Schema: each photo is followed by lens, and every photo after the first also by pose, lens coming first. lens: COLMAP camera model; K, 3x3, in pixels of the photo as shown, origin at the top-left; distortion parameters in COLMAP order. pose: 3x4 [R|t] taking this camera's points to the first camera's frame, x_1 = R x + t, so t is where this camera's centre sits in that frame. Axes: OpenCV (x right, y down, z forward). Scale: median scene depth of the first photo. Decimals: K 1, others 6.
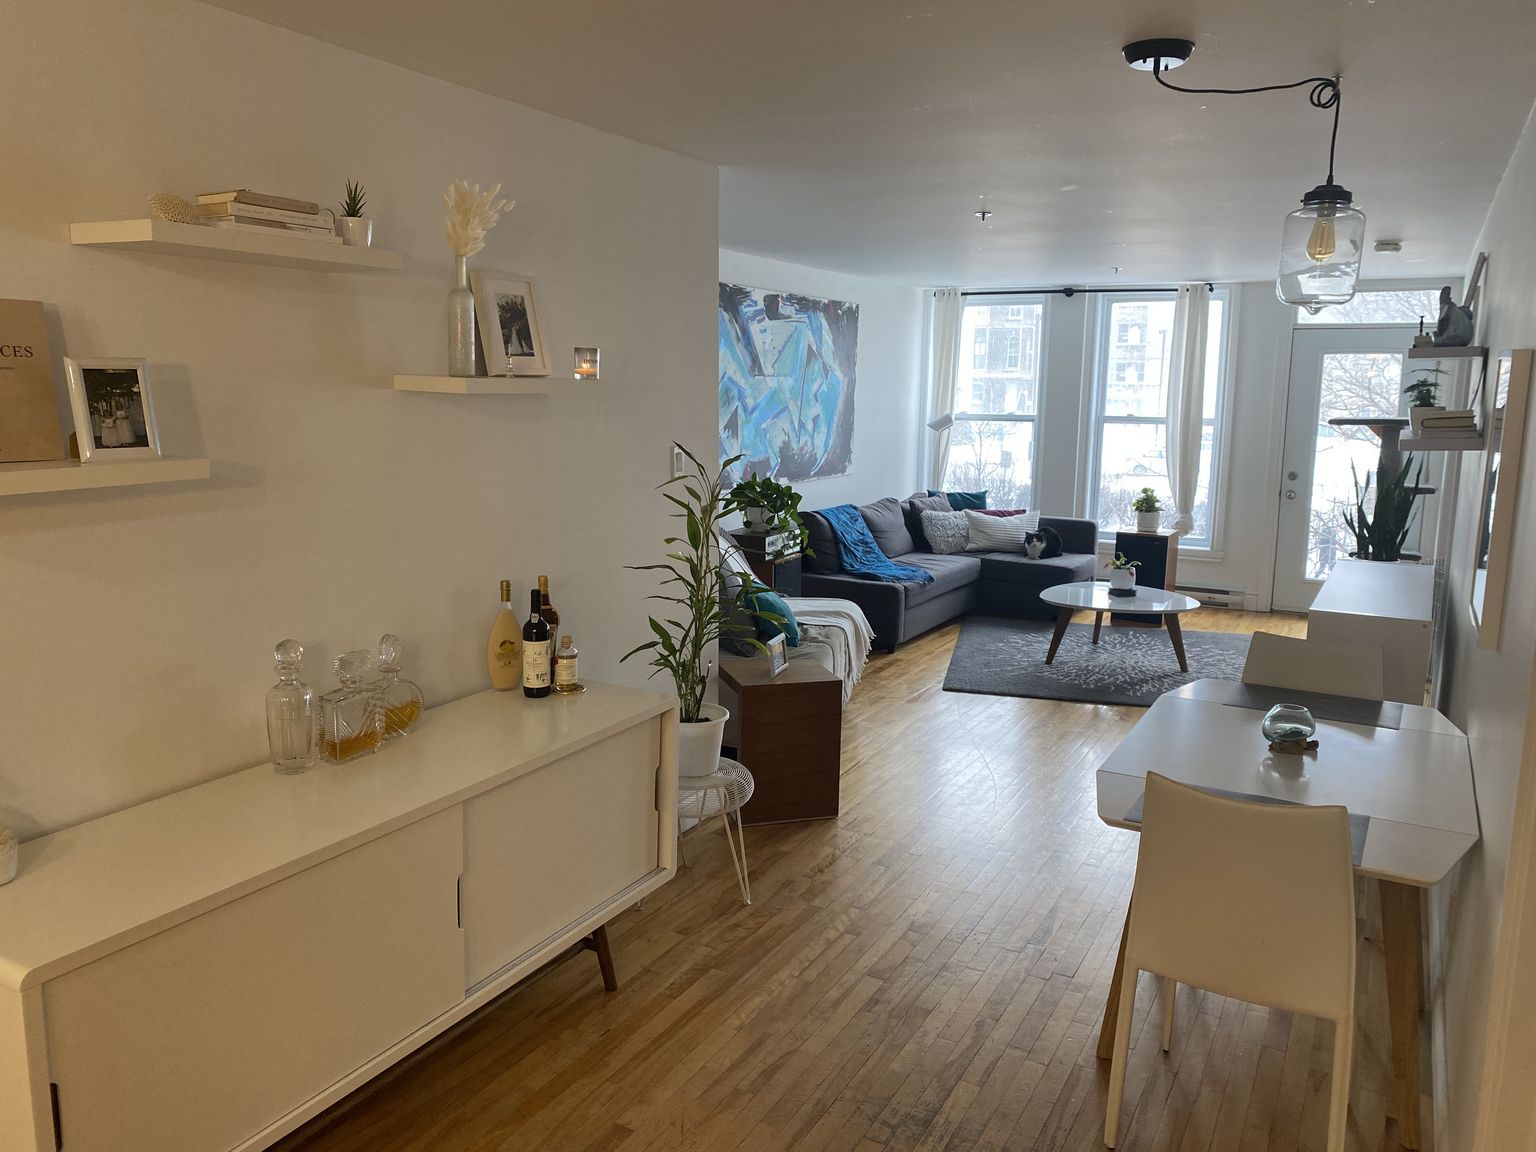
lens RADIAL K [[1163.0, 0, 771.9], [0, 1163.0, 567.9], [0, 0, 1]] dist [0.034197, -0.017939]
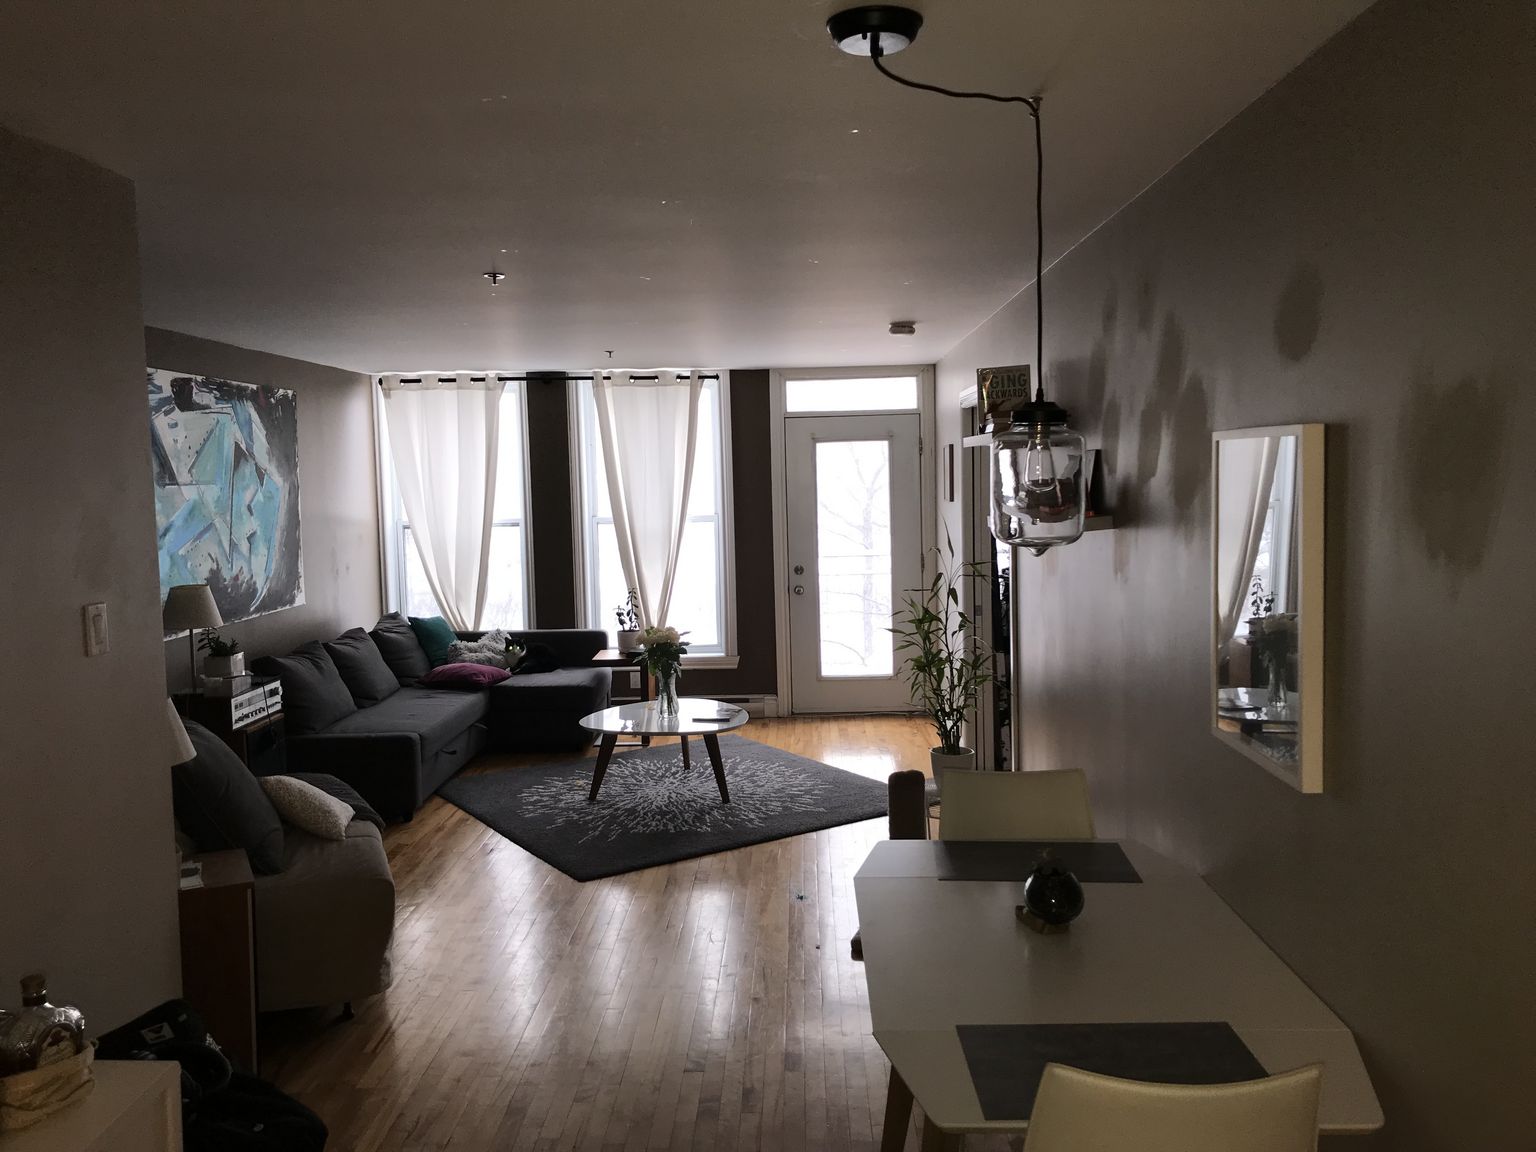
lens RADIAL K [[1240.2, 0, 760.0], [0, 1240.2, 556.7], [0, 0, 1]] dist [0.037161, -0.029536]
pose [[0.891223, -0.062921, 0.449180, -0.035231], [0.105853, 0.991837, -0.071088, -0.023600], [-0.441041, 0.110902, 0.890608, 0.131646]]
